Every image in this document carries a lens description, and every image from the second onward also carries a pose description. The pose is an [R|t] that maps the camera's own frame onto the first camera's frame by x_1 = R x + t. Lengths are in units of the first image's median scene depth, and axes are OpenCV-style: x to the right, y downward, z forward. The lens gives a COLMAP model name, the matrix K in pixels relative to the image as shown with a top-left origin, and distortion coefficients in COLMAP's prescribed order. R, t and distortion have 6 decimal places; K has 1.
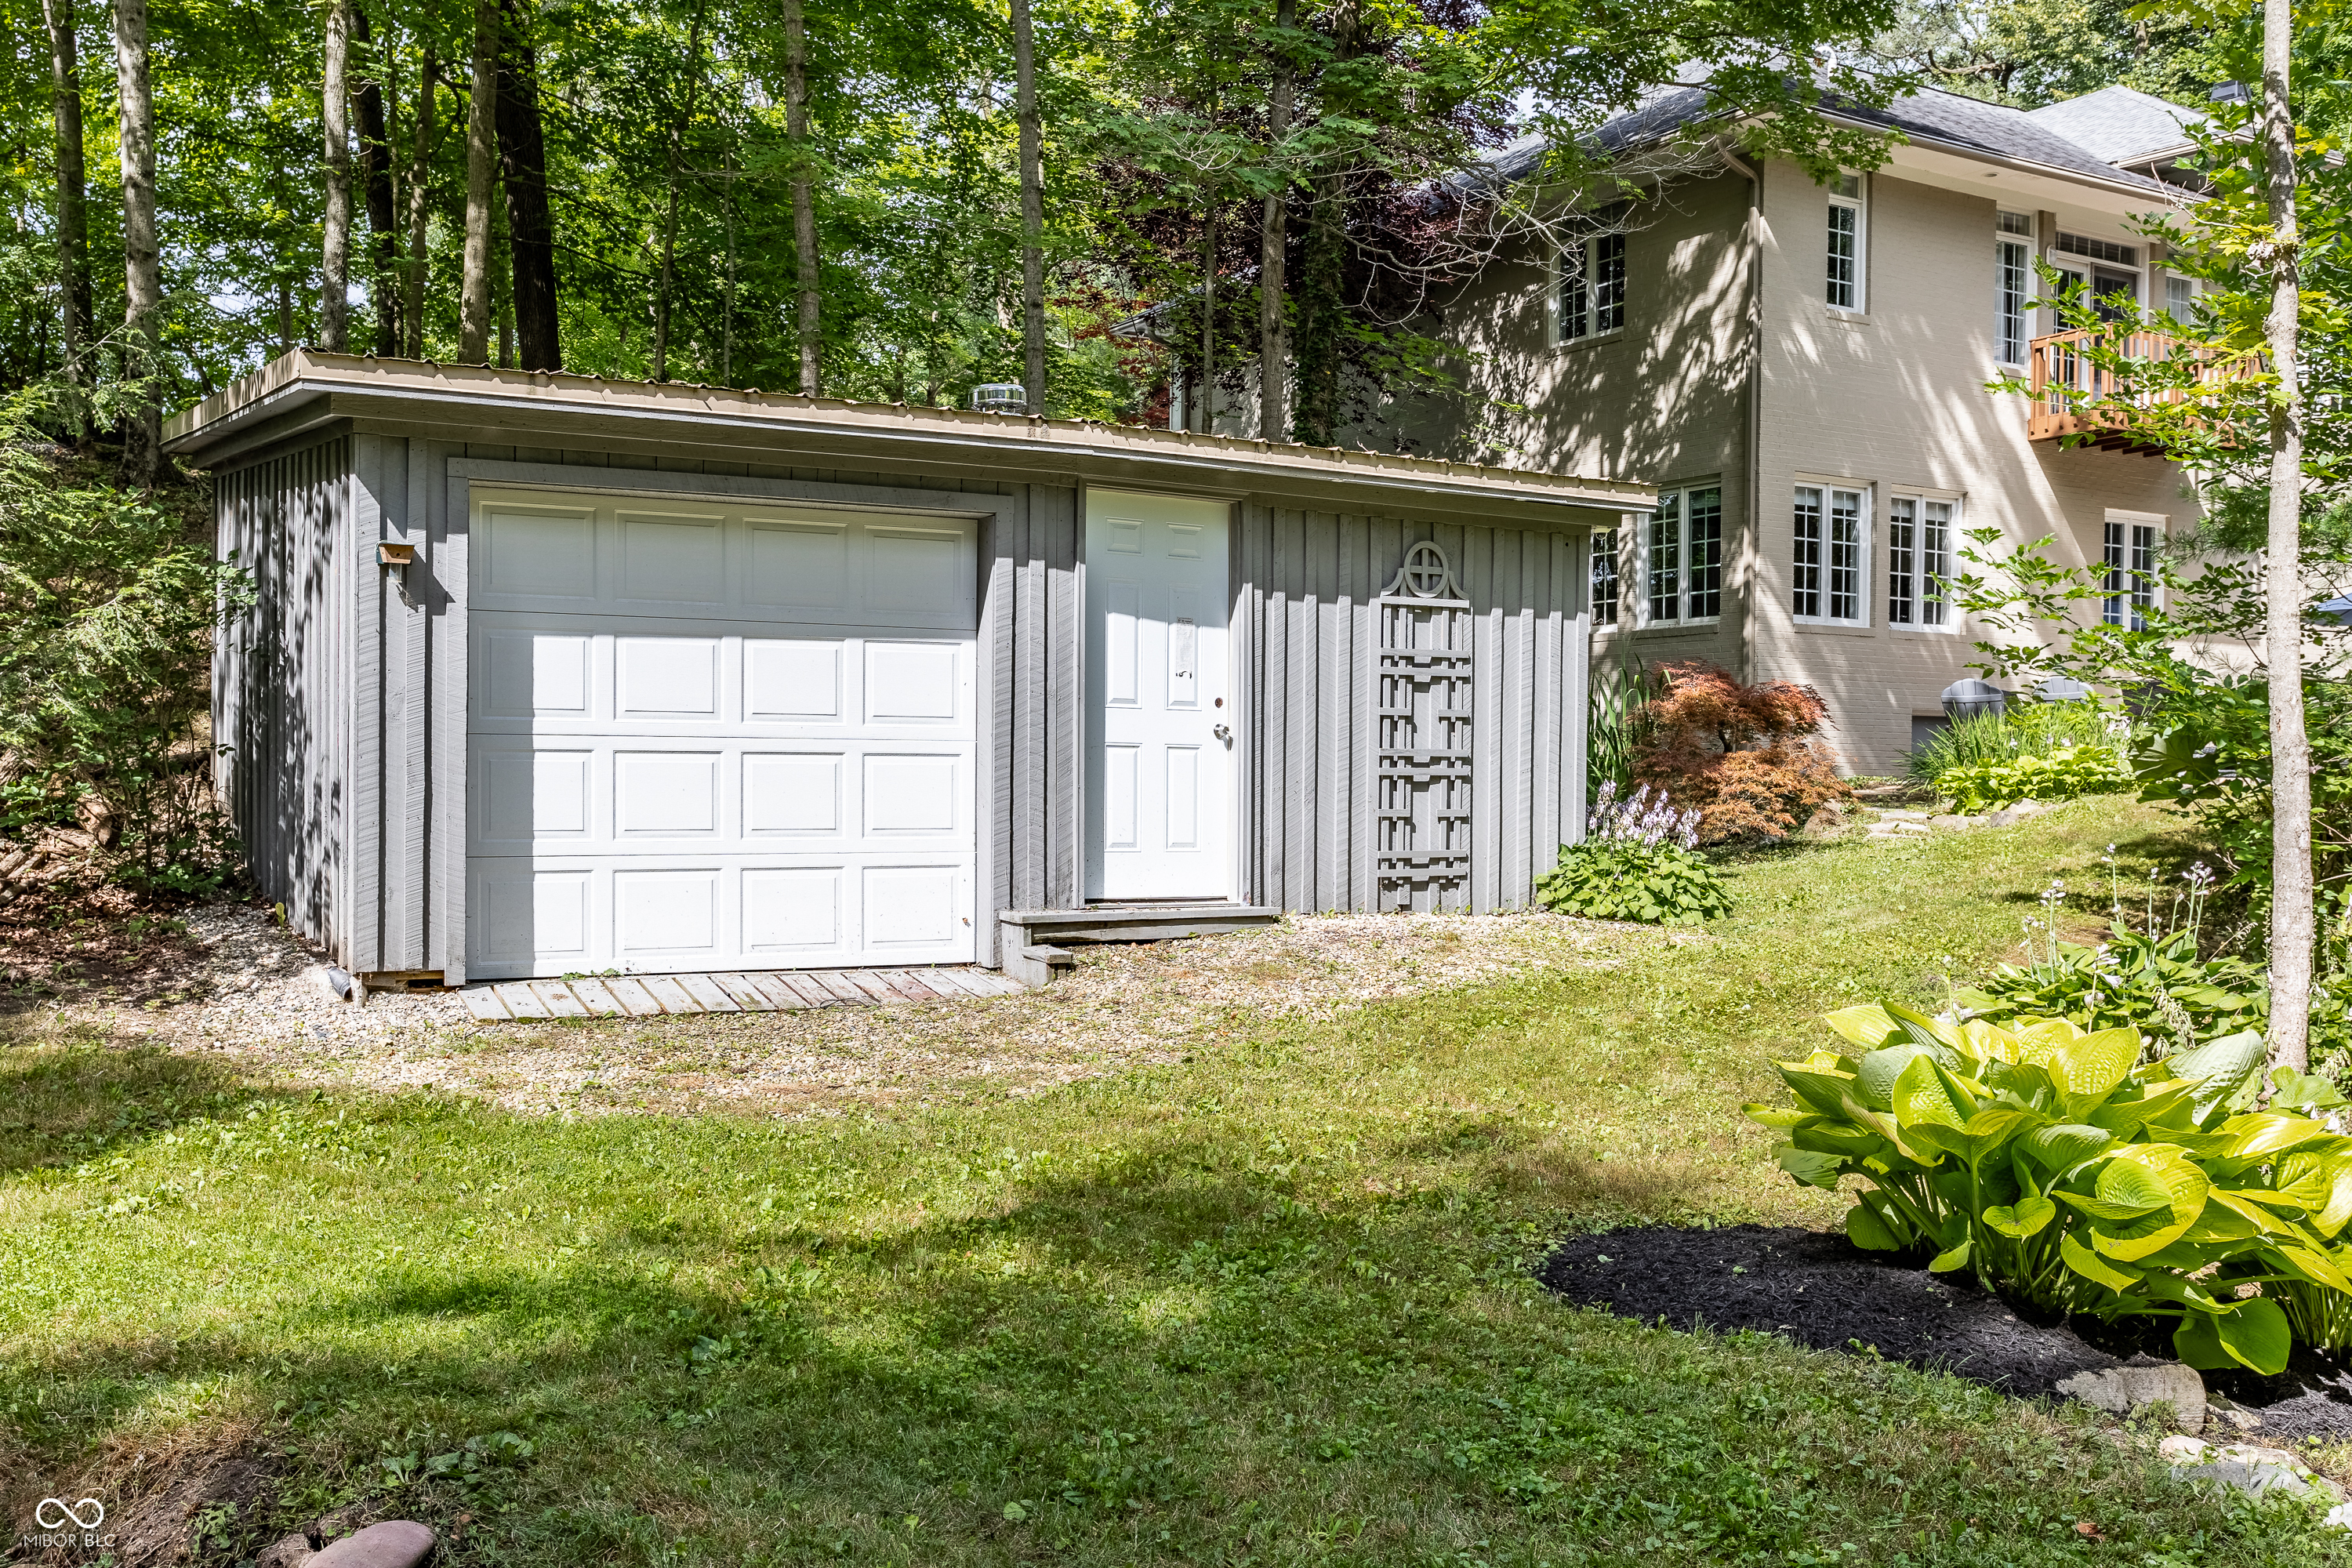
lens RADIAL K [[2163.8, 0, 1172.2], [0, 2163.8, 787.8], [0, 0, 1]] dist [0.048463, 0.000000]
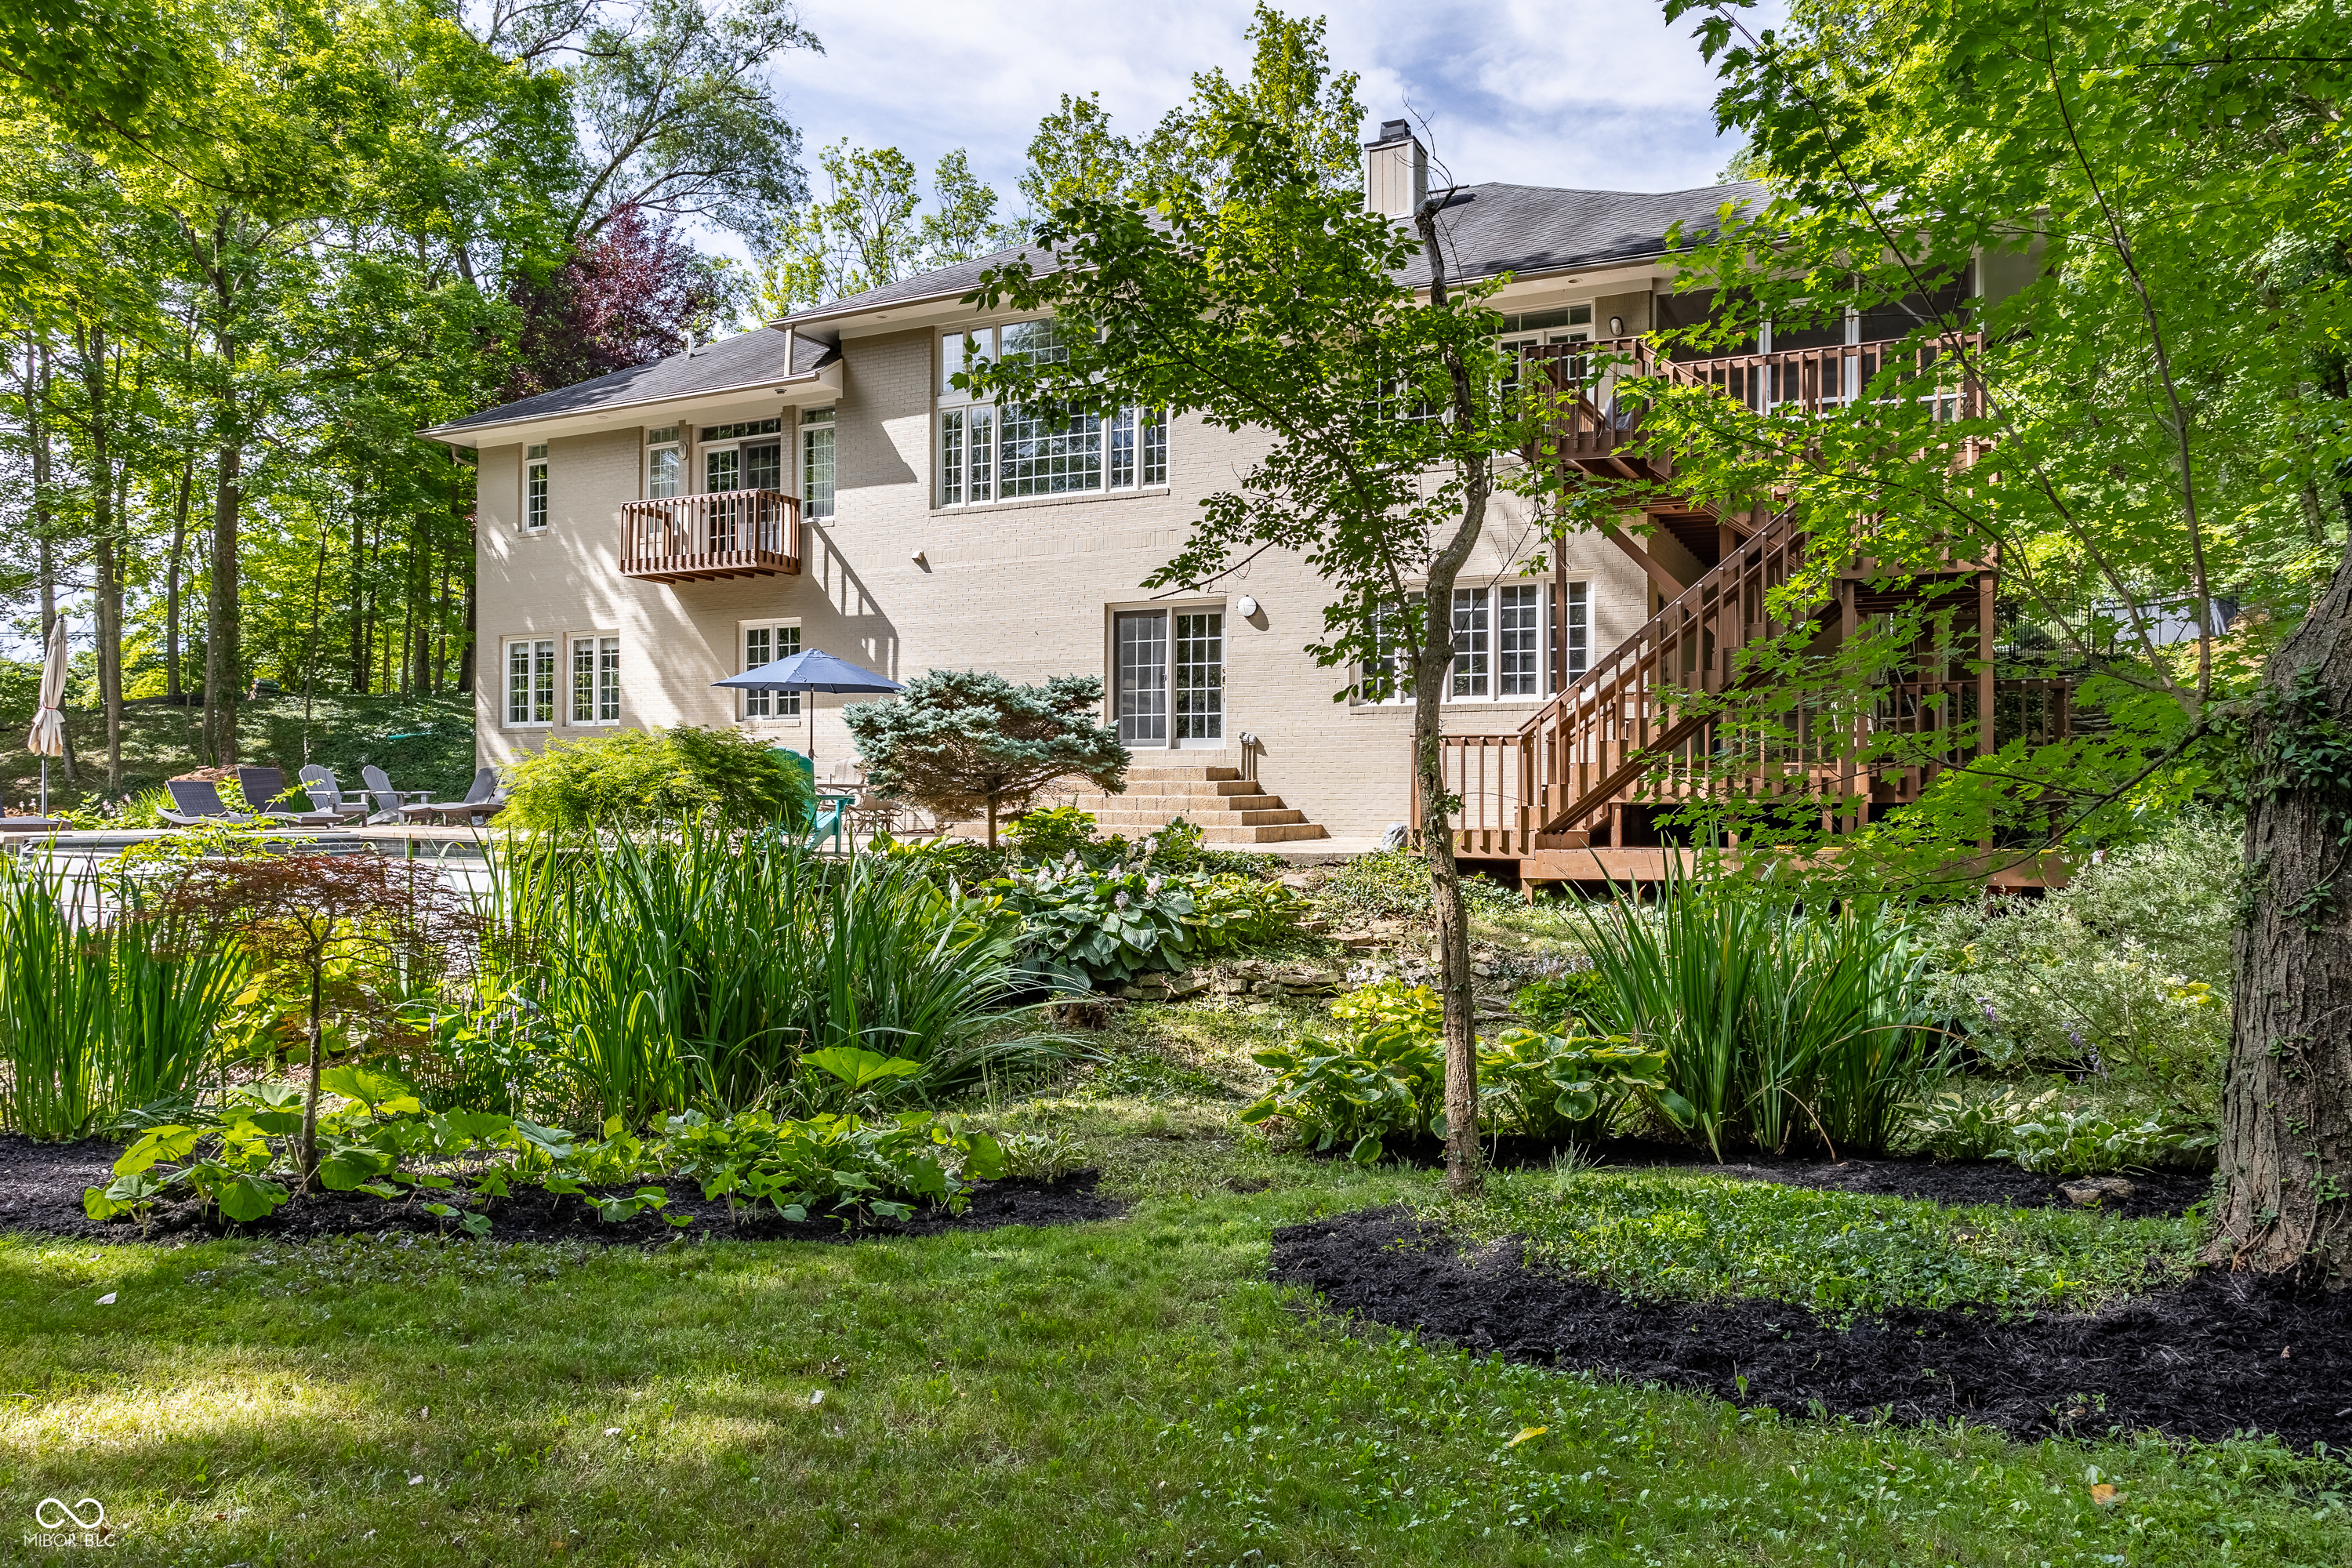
lens RADIAL K [[1679.5, 0, 1172.1], [0, 1679.5, 785.8], [0, 0, 1]] dist [0.000614, 0.000717]
pose [[0.496164, -0.017916, -0.868044, 1.596478], [-0.001752, 0.999764, -0.021636, -0.005696], [0.868227, 0.012256, 0.496016, 0.793436]]
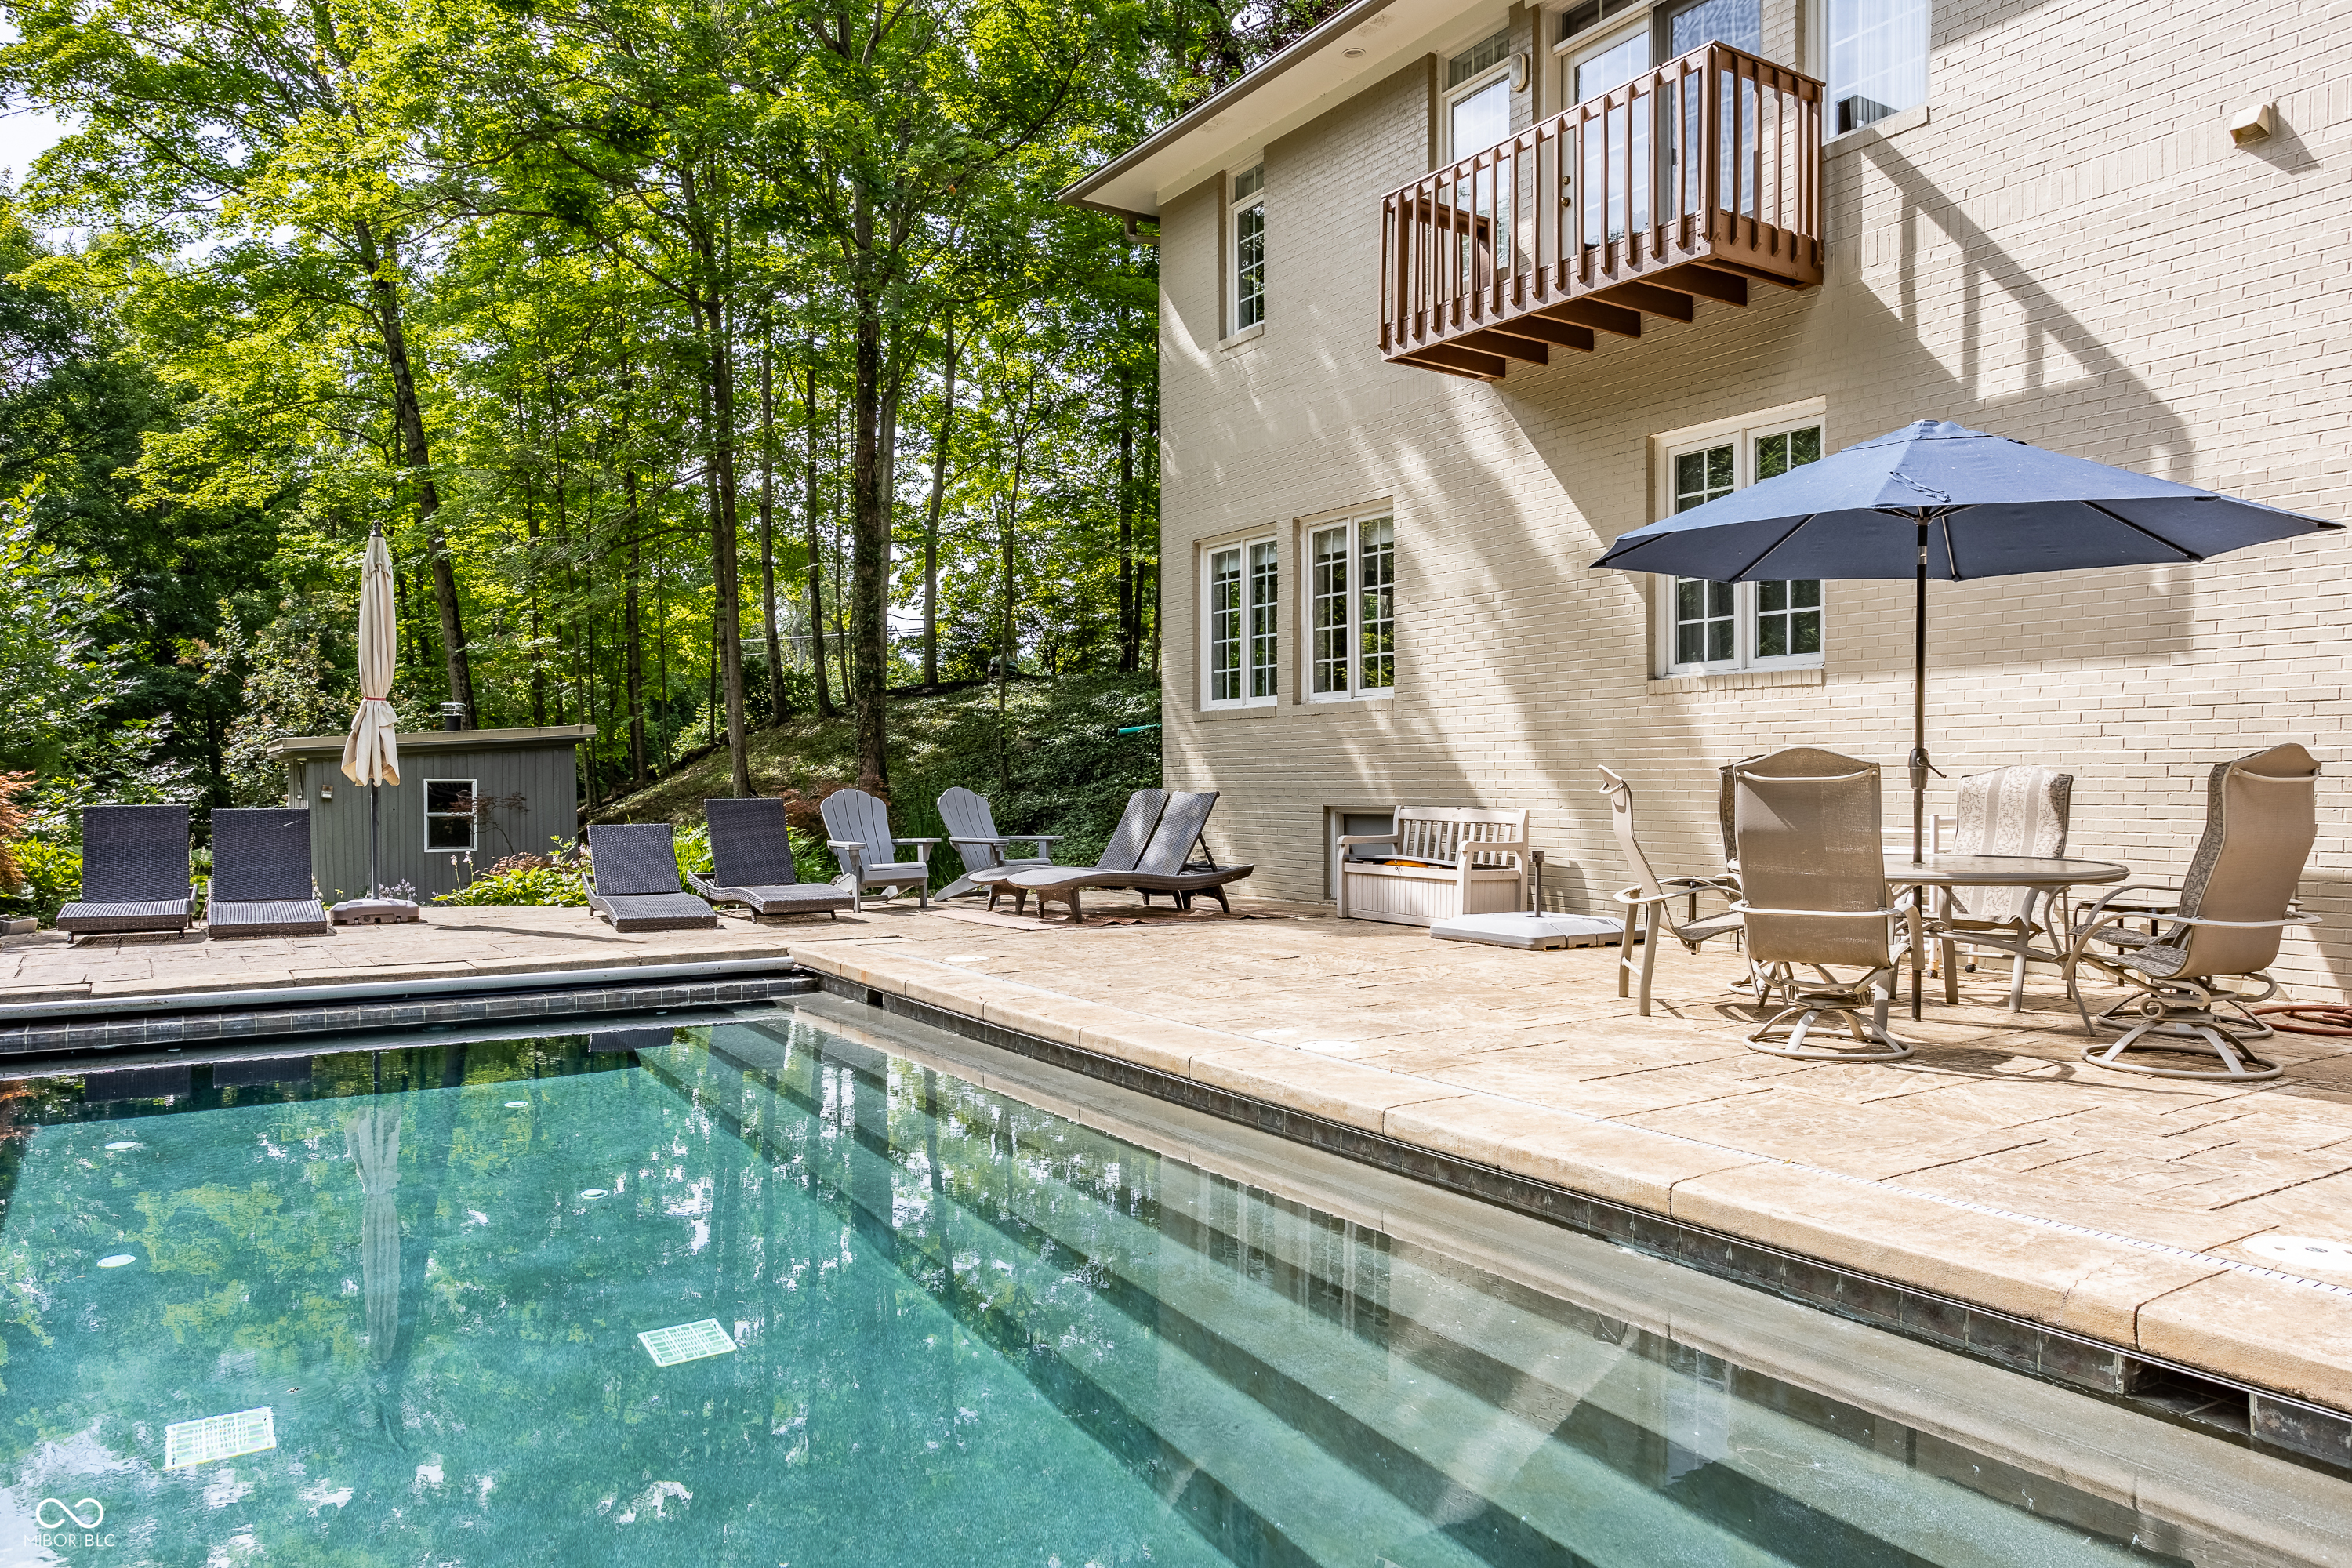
lens RADIAL K [[1556.3, 0, 1179.8], [0, 1556.3, 790.5], [0, 0, 1]] dist [0.001073, 0.000348]
pose [[0.006255, -0.001325, -0.999980, 0.900737], [0.001163, 0.999998, -0.001317, -0.041611], [0.999980, -0.001154, 0.006256, 0.966142]]
